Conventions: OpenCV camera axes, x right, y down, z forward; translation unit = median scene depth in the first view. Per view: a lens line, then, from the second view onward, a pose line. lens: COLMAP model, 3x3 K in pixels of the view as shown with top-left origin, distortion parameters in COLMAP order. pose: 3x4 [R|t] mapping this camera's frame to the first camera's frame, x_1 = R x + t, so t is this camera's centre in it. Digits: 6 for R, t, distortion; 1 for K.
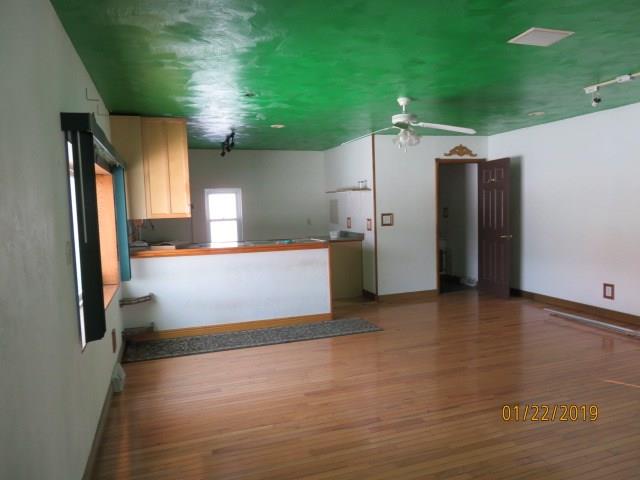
lens RADIAL K [[464.4, 0, 320.0], [0, 464.4, 240.0], [0, 0, 1]] dist [0.000150, 0.004521]
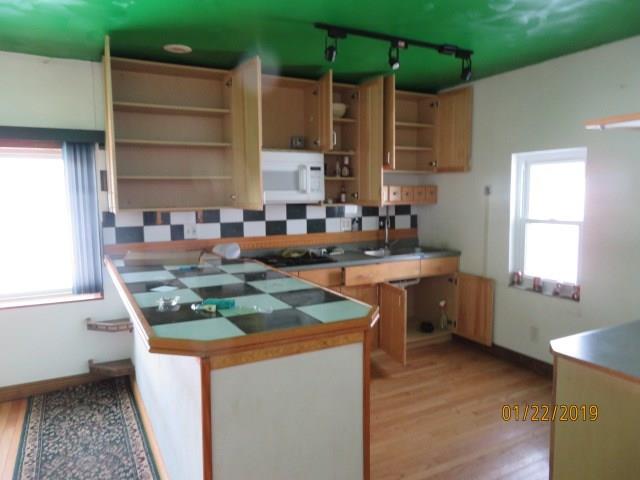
lens RADIAL K [[464.4, 0, 320.0], [0, 464.4, 240.0], [0, 0, 1]] dist [0.000150, 0.004521]
pose [[0.158754, 0.134792, -0.978074, 0.195555], [-0.077623, 0.989274, 0.123736, -0.065253], [0.984262, 0.056278, 0.167515, 0.721800]]
